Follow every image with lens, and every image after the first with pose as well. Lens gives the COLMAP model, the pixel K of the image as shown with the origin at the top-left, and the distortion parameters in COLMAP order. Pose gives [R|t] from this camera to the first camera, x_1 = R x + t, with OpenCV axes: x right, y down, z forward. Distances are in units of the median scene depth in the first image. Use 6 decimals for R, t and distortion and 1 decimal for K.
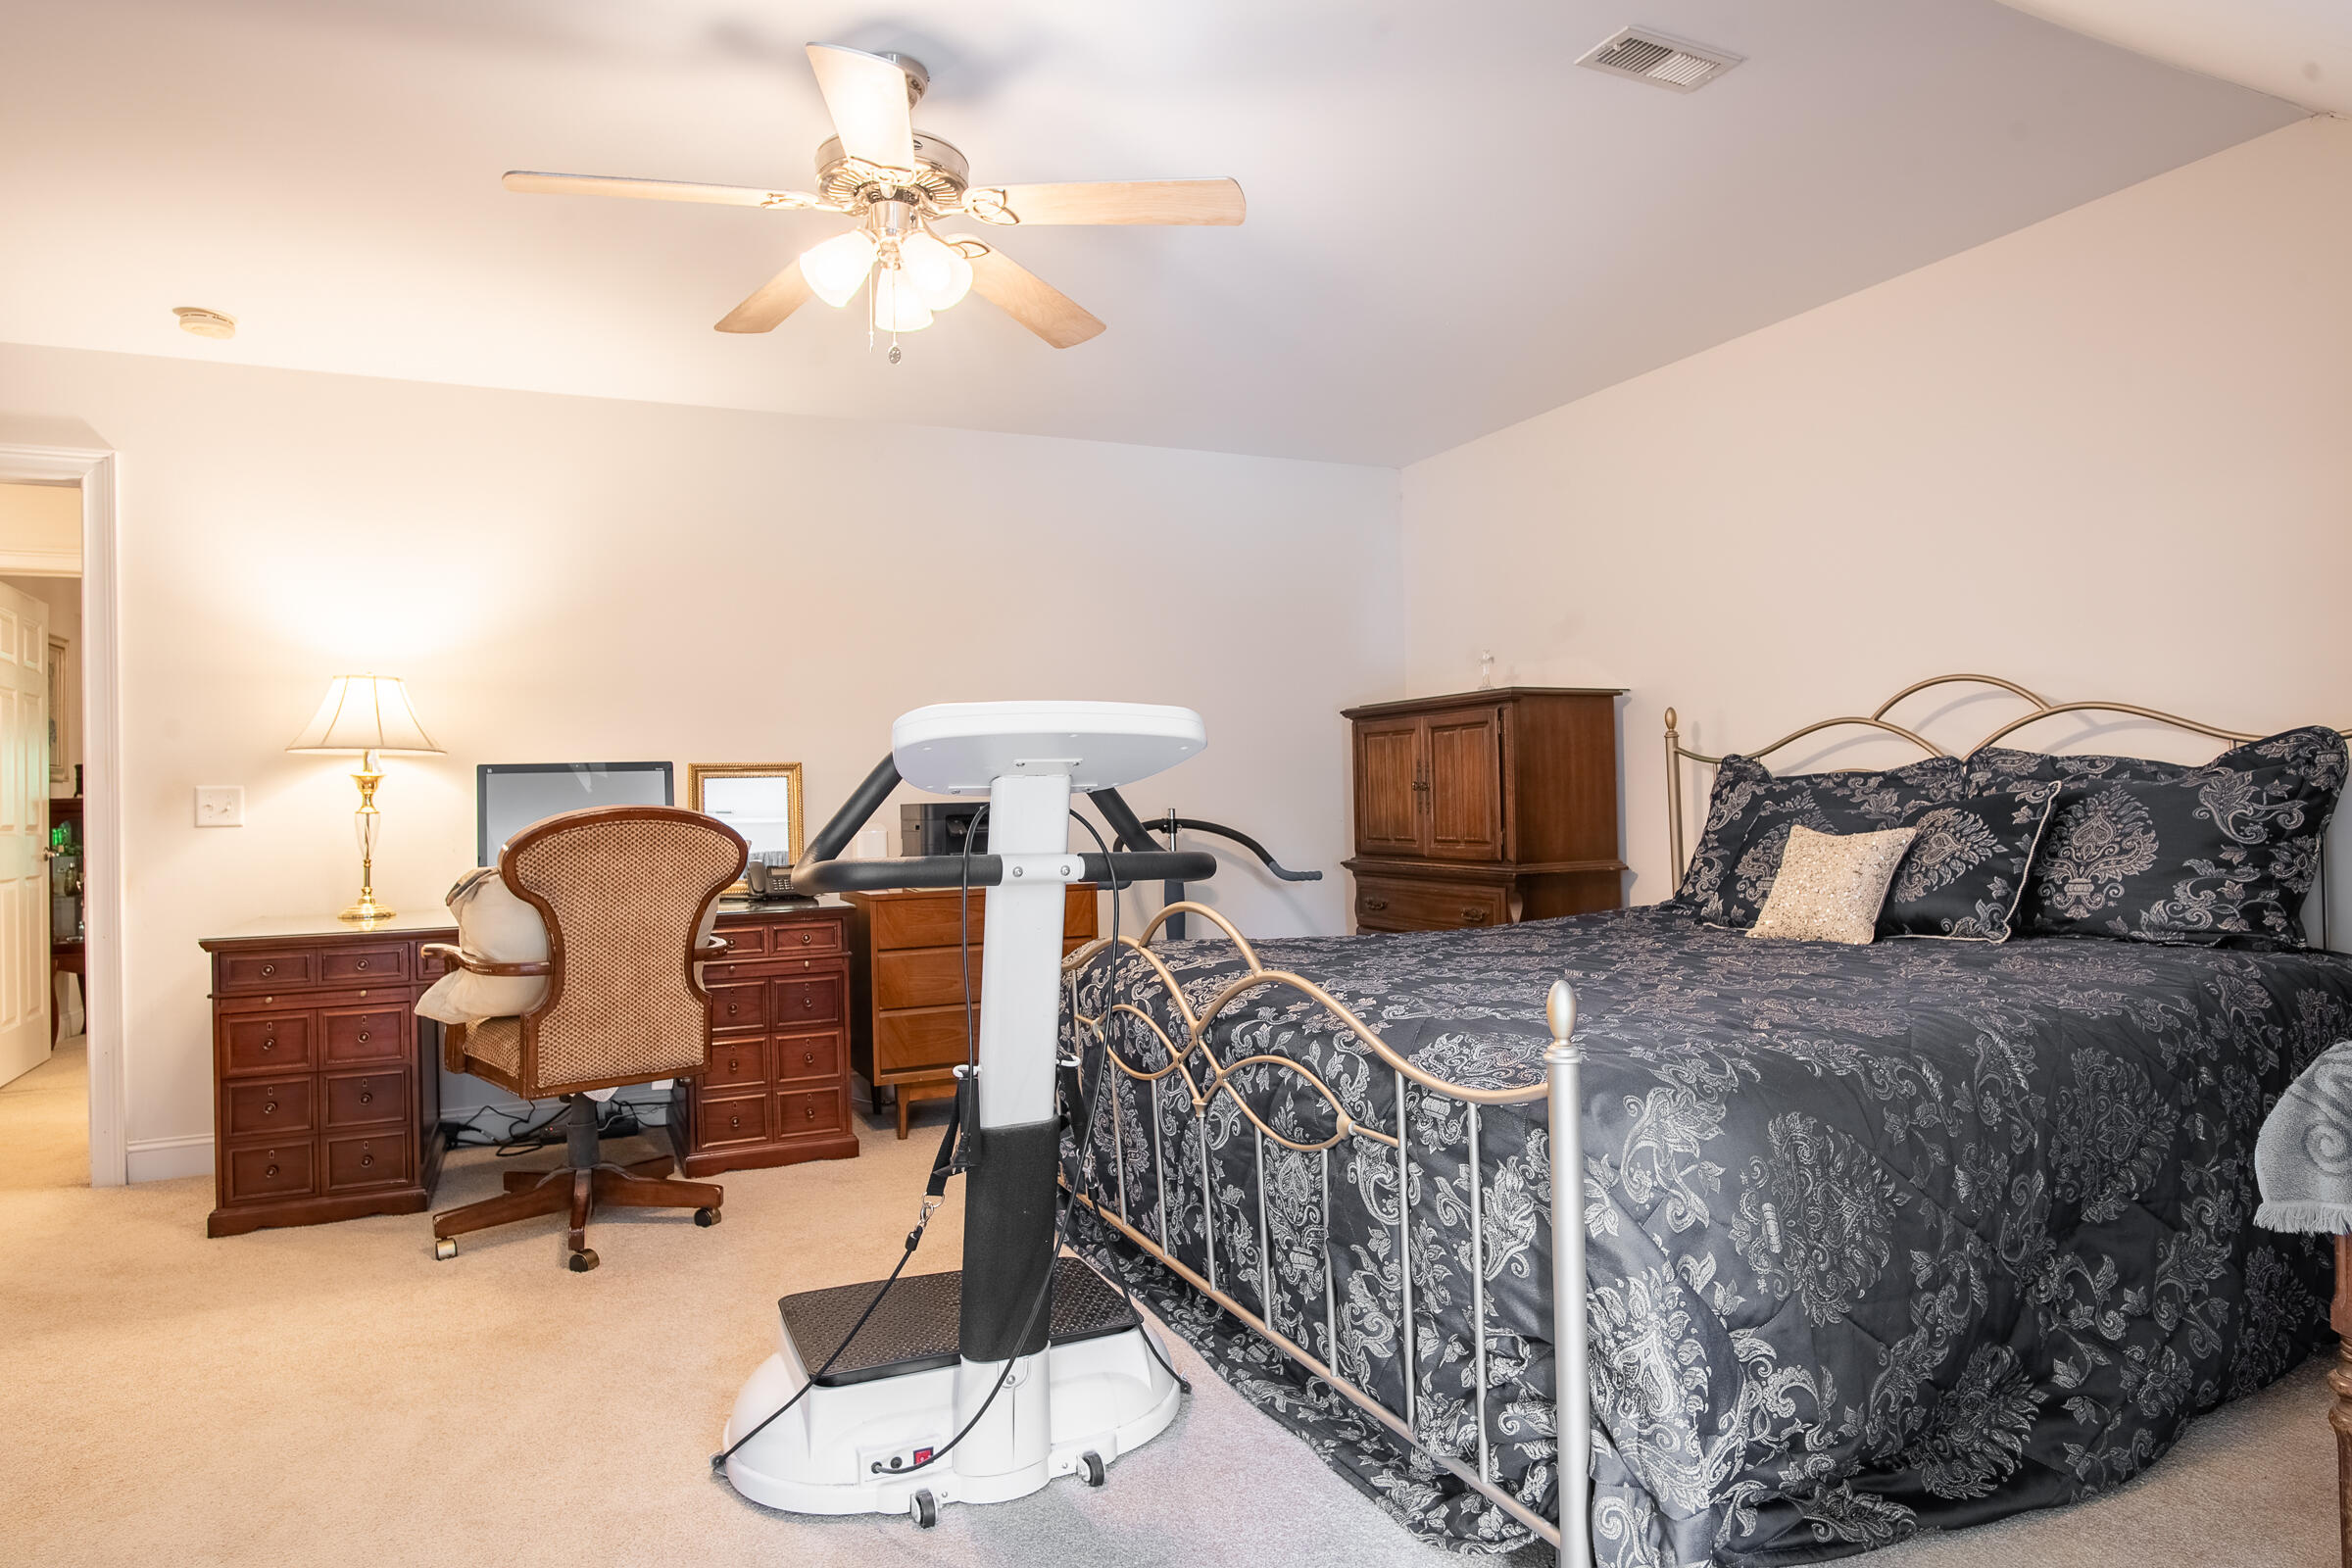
lens RADIAL K [[1365.9, 0, 1182.4], [0, 1365.9, 783.8], [0, 0, 1]] dist [-0.041262, 0.017062]
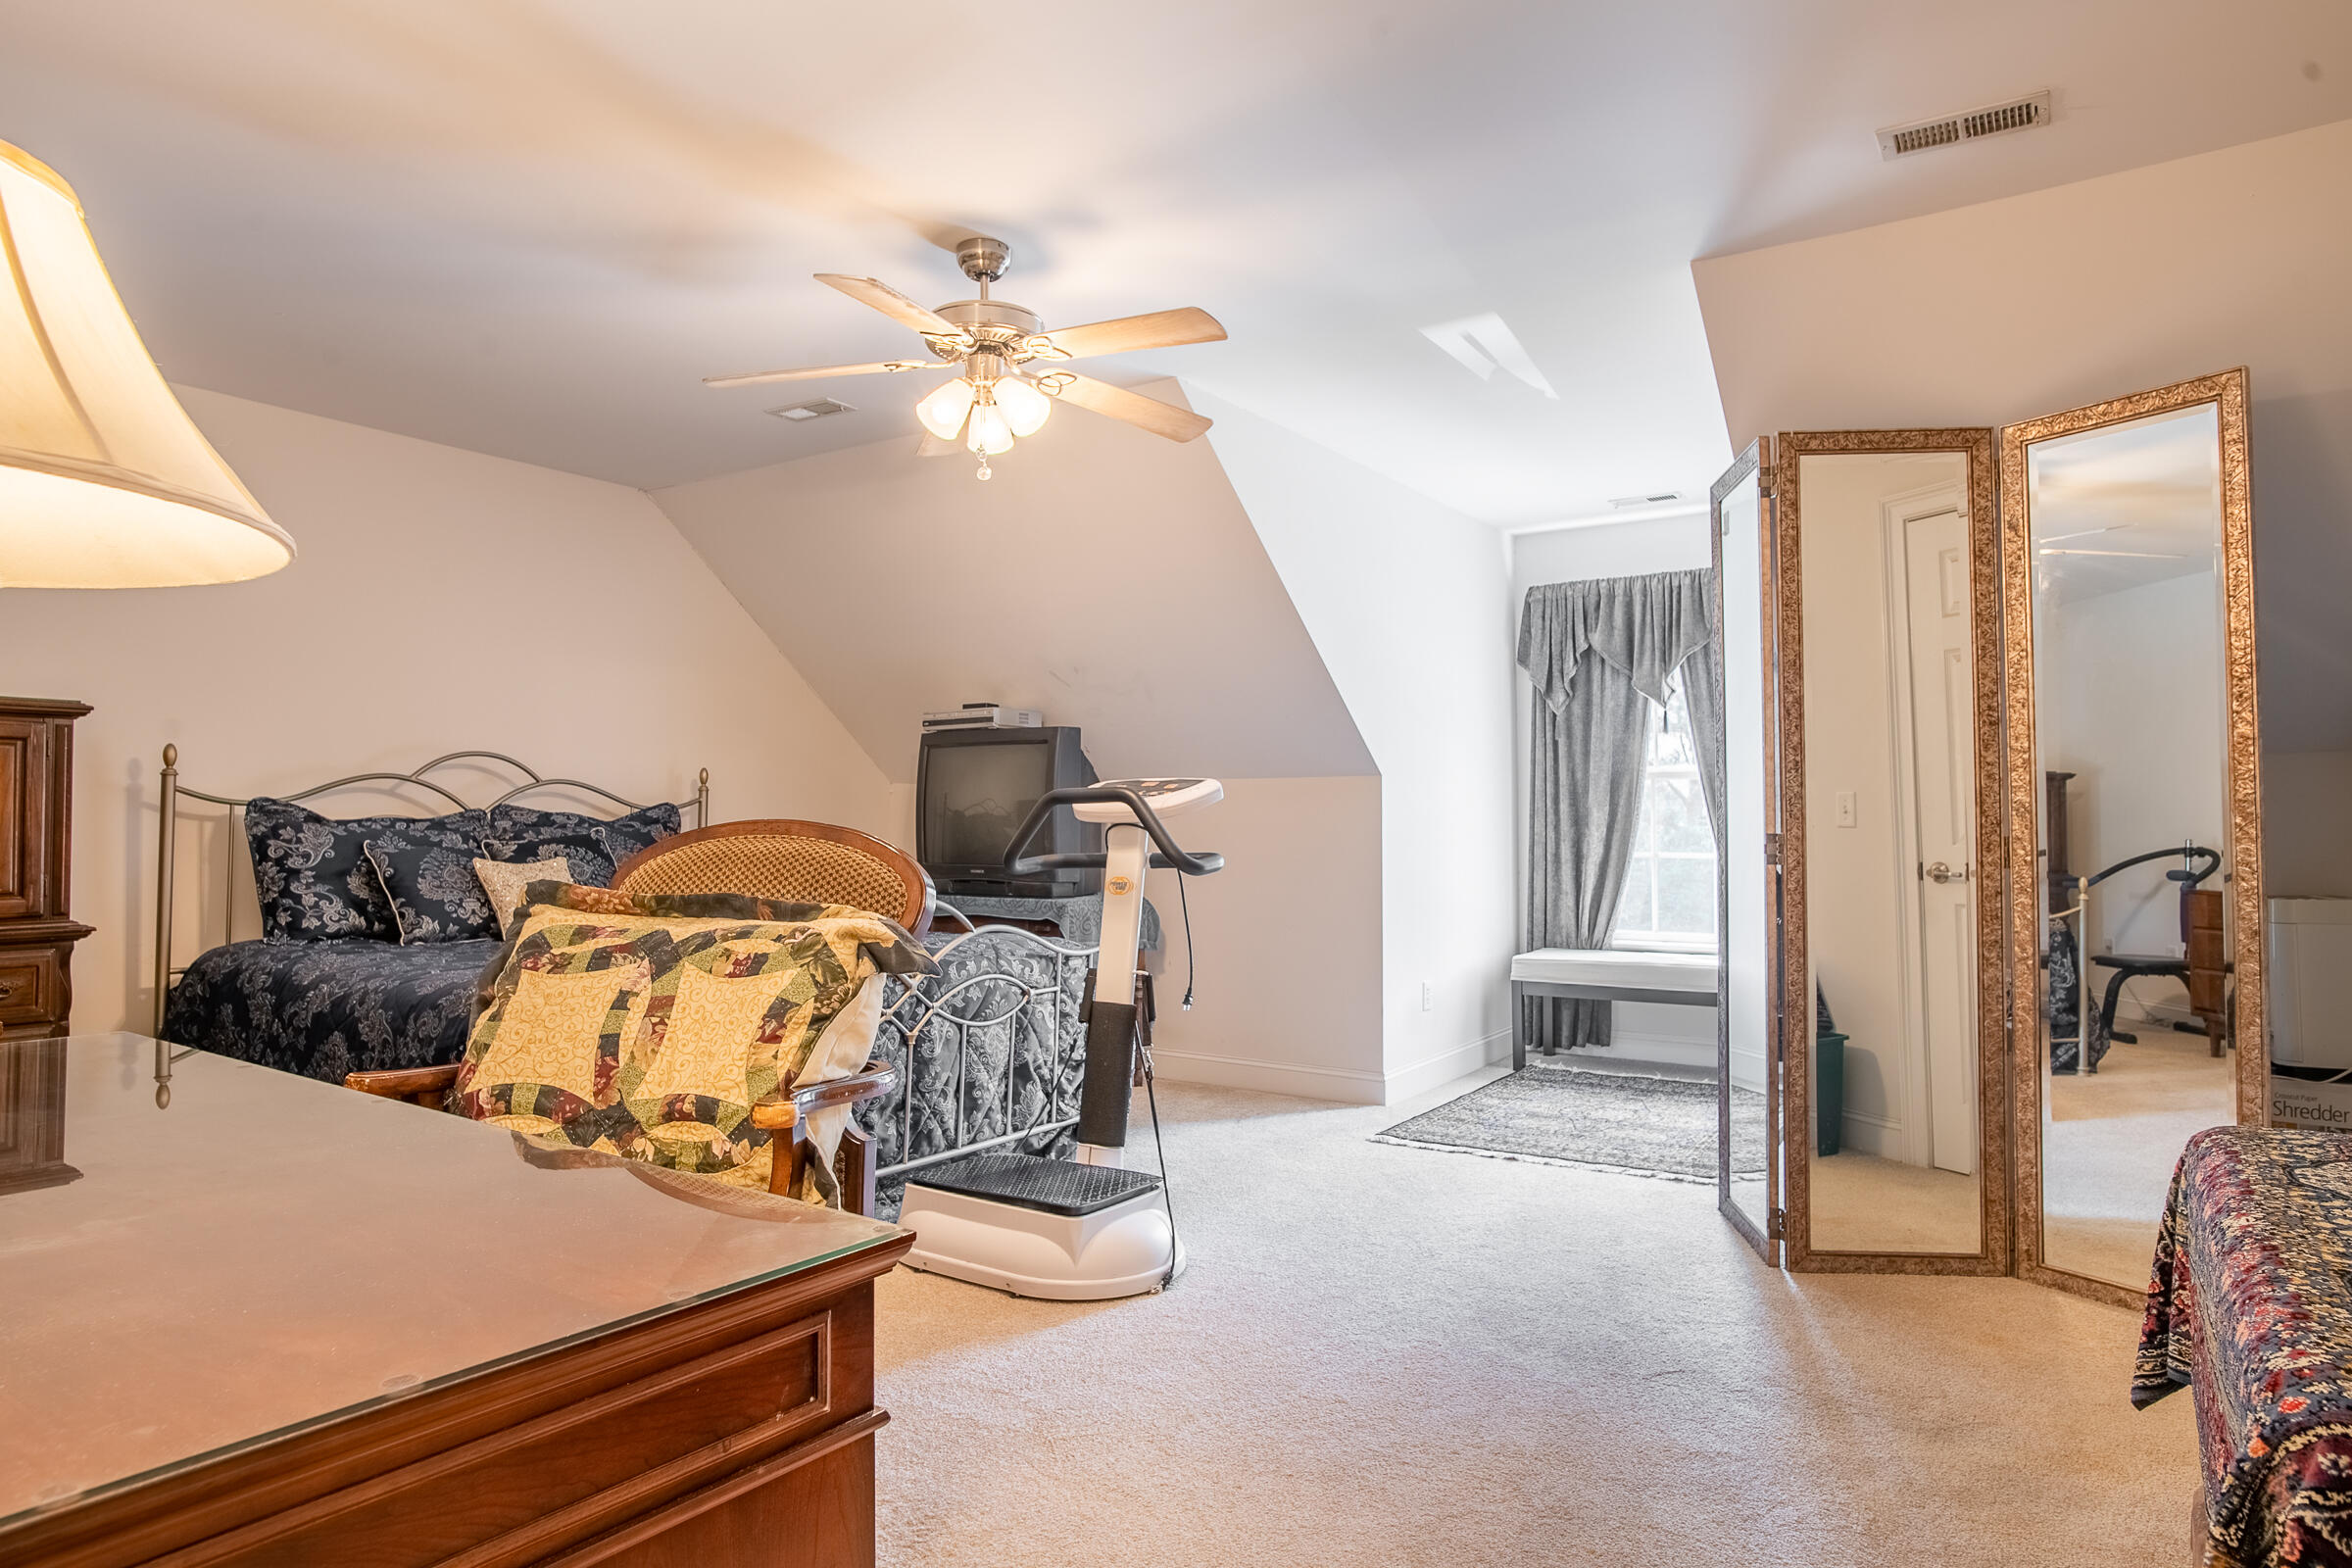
lens RADIAL K [[1365.9, 0, 1182.4], [0, 1365.9, 783.8], [0, 0, 1]] dist [-0.041262, 0.017062]
pose [[-0.539445, 0.046818, 0.840718, -1.054818], [0.003348, 0.998564, -0.053460, 0.032400], [-0.842014, -0.026025, -0.538827, 1.179935]]
